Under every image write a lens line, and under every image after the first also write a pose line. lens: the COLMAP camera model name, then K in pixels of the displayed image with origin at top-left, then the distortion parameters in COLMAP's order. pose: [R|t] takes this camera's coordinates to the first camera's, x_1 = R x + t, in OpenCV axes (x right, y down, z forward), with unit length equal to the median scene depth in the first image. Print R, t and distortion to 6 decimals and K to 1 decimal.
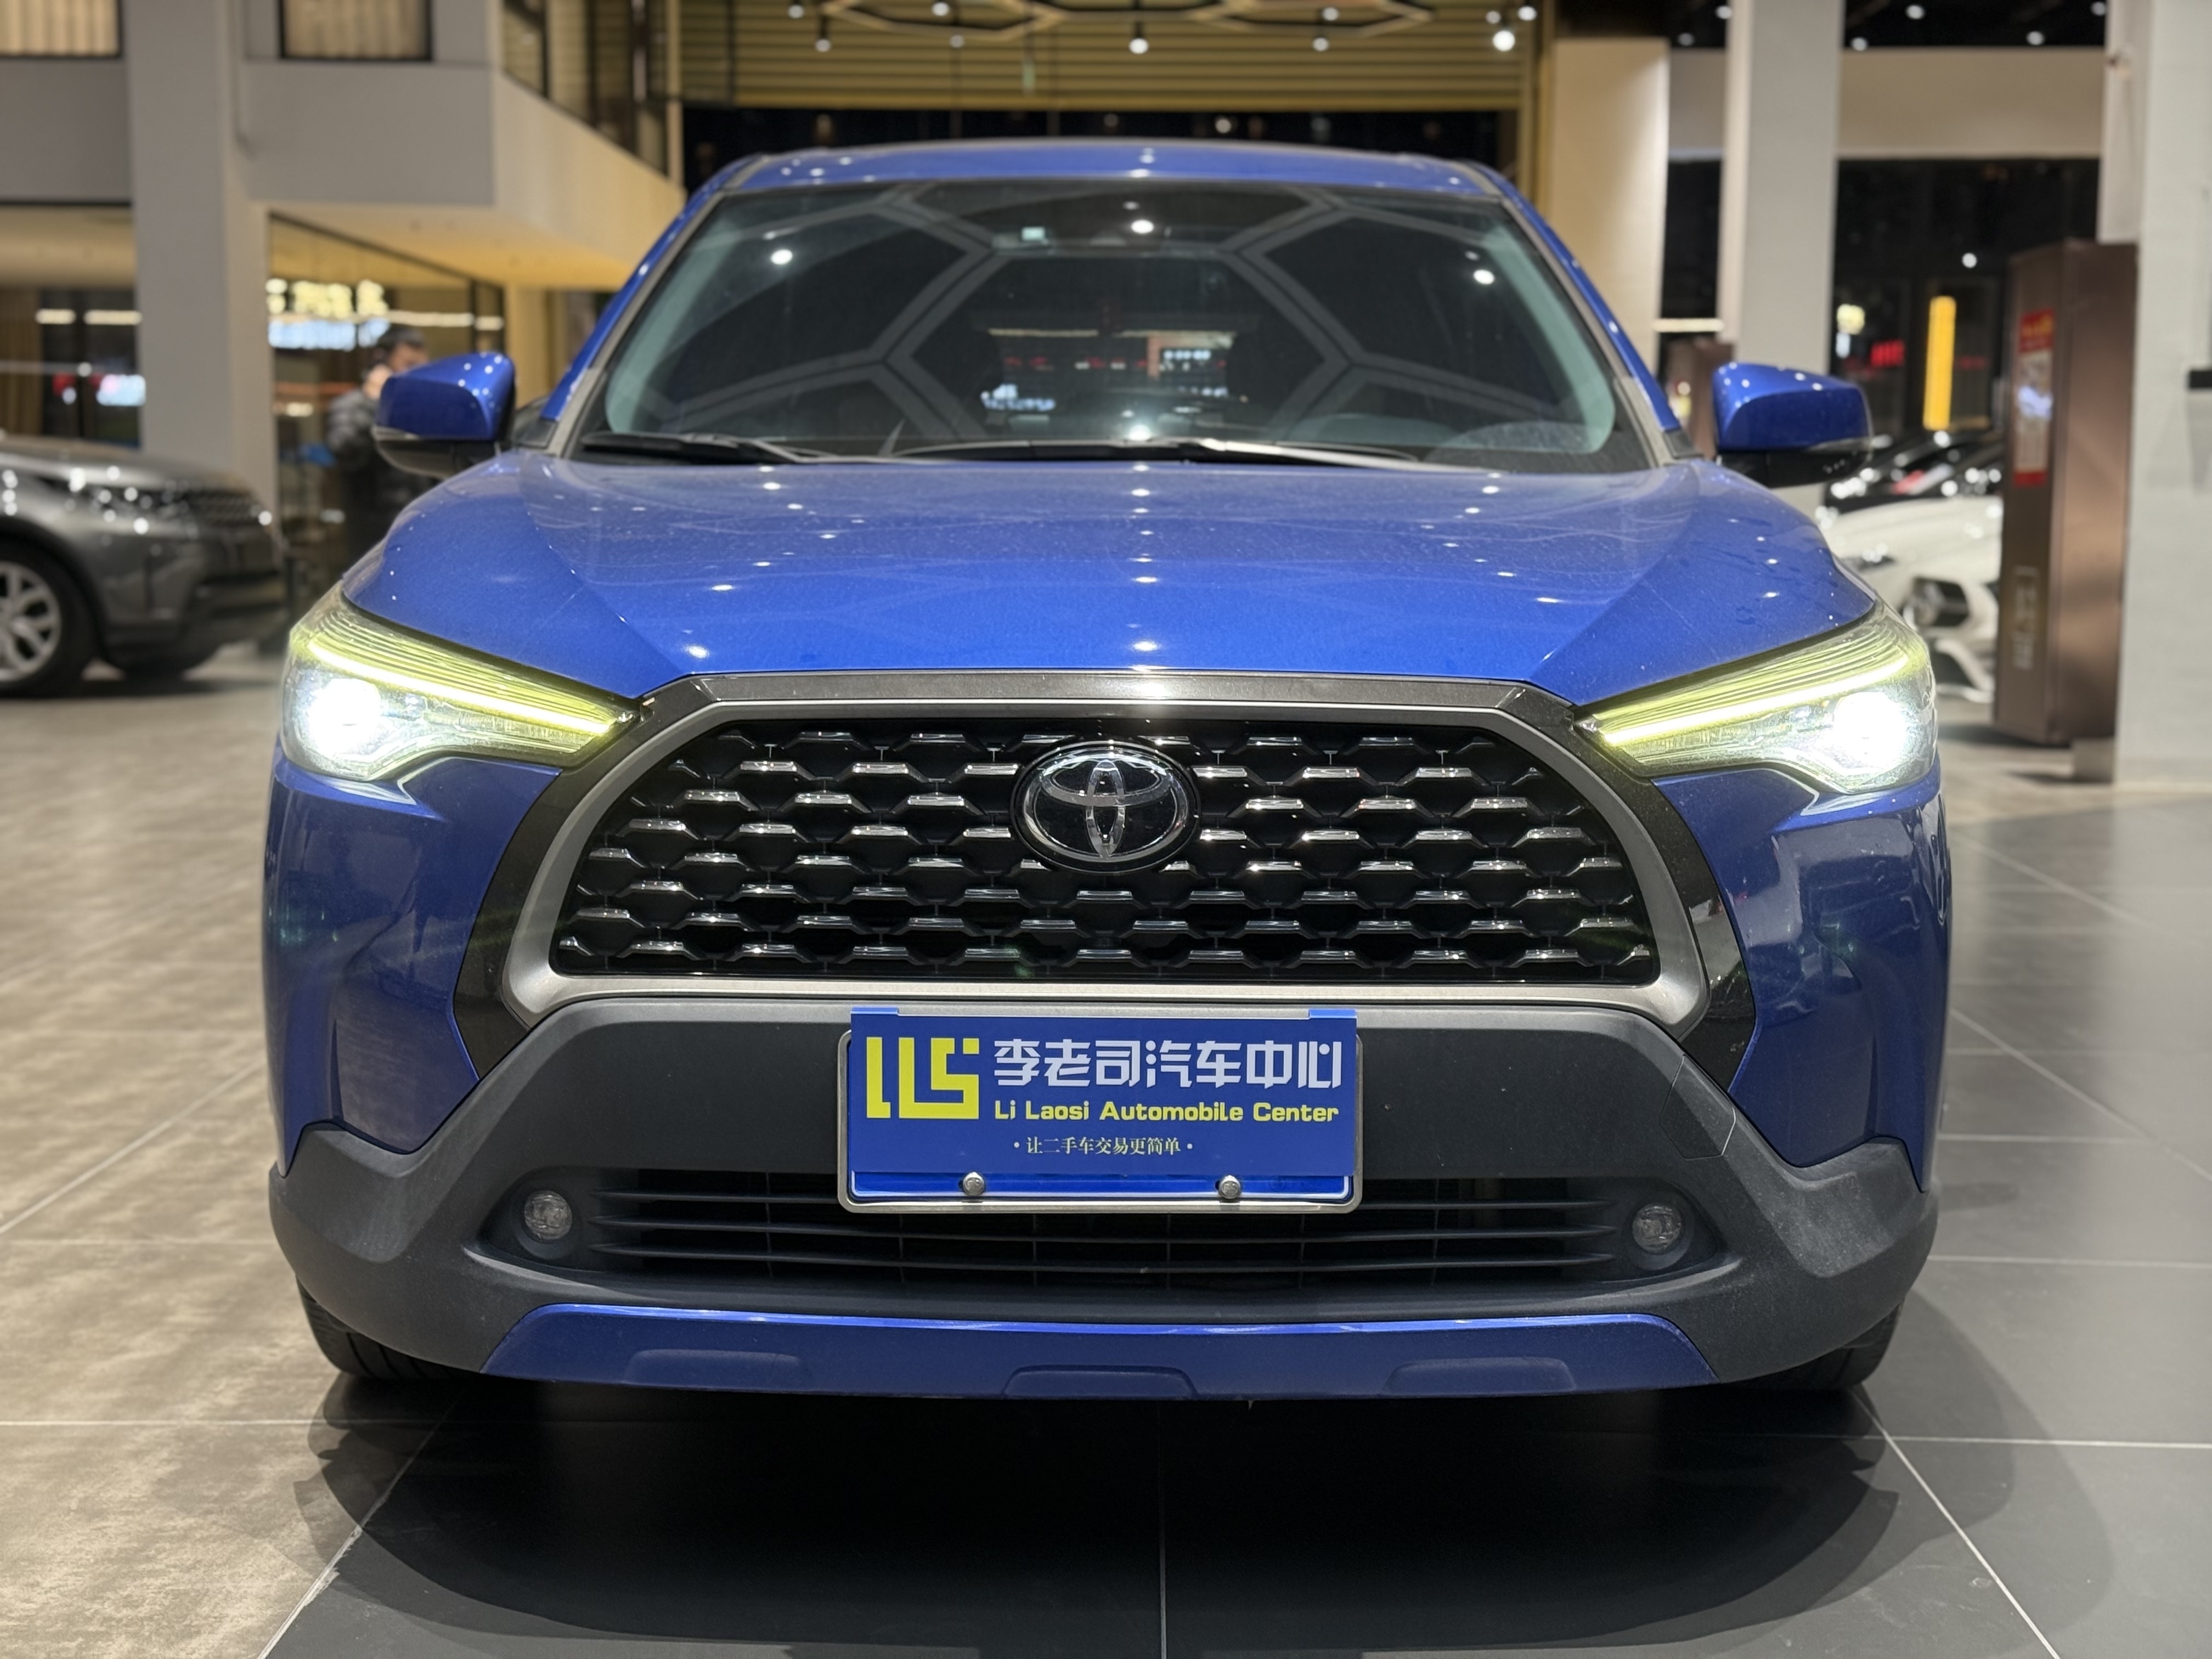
lens RADIAL K [[3112.0, 0, 1096.2], [0, 3112.0, 833.4], [0, 0, 1]] dist [0.121423, 0.000000]
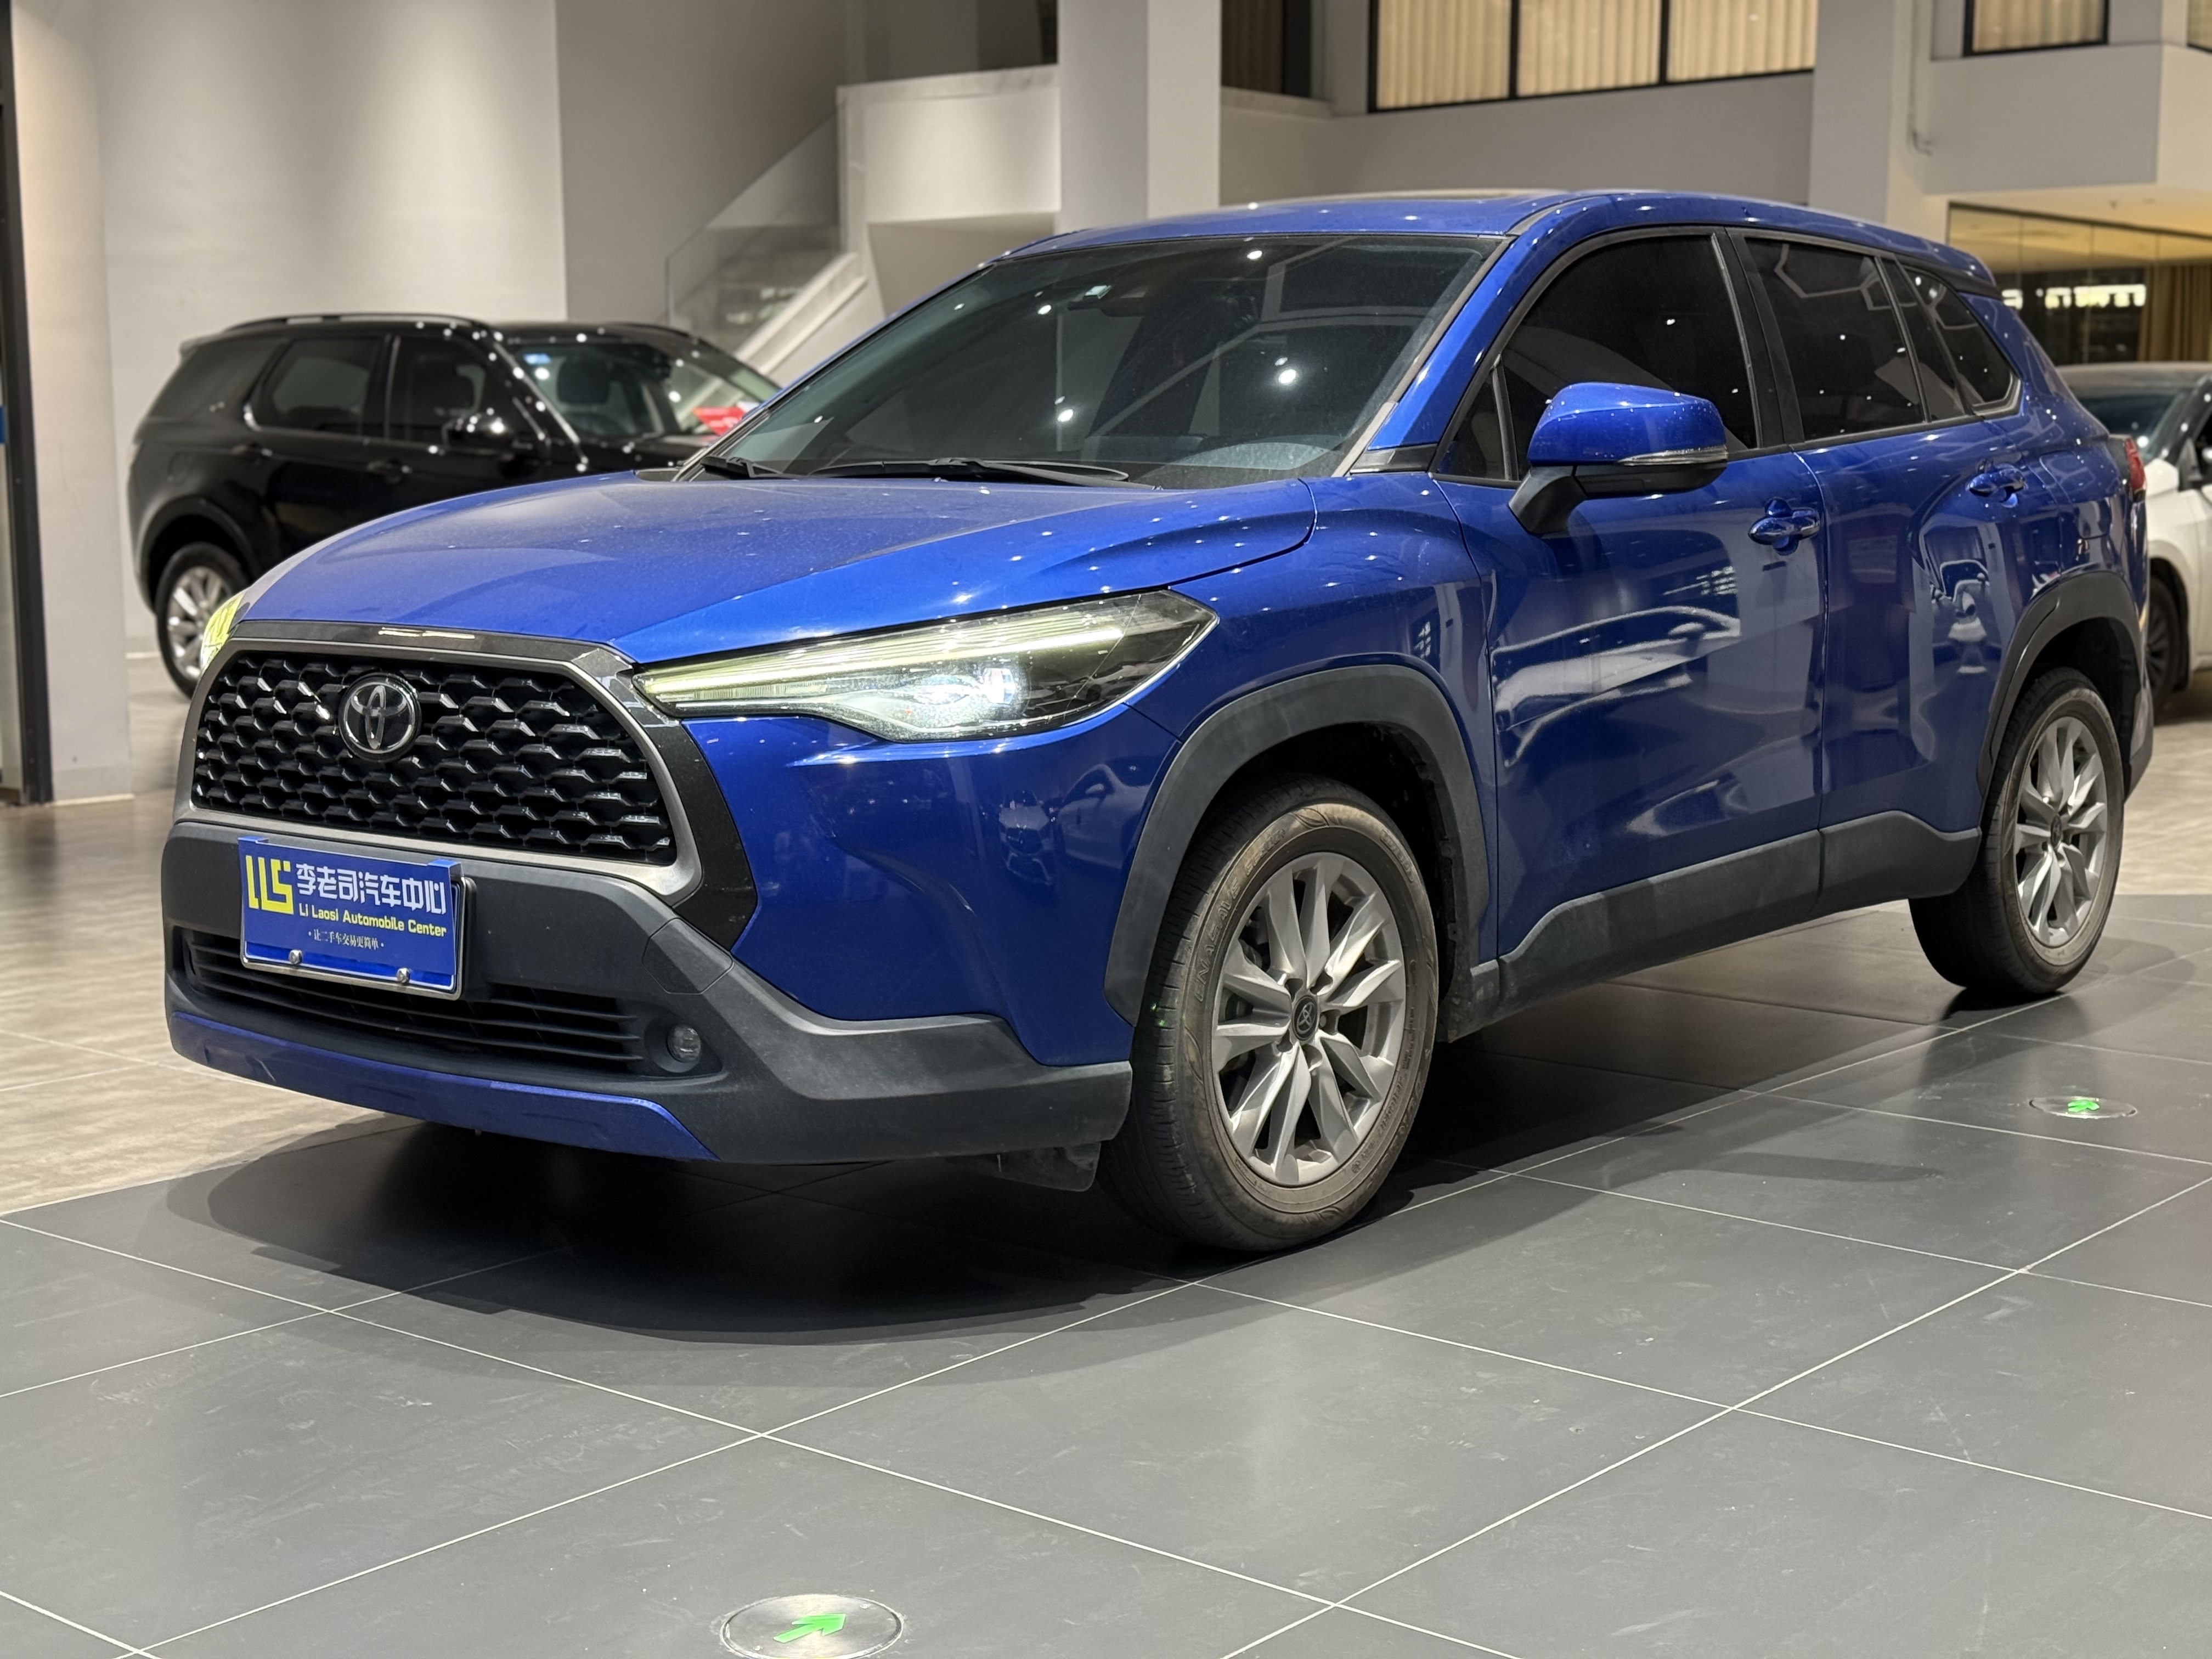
lens RADIAL K [[3112.0, 0, 1101.8], [0, 3112.0, 845.5], [0, 0, 1]] dist [0.121423, 0.000000]
pose [[0.774685, 0.073051, -0.628114, 1.243728], [-0.064210, 0.997258, 0.036789, -0.024975], [0.629079, 0.011831, 0.777251, 0.045635]]
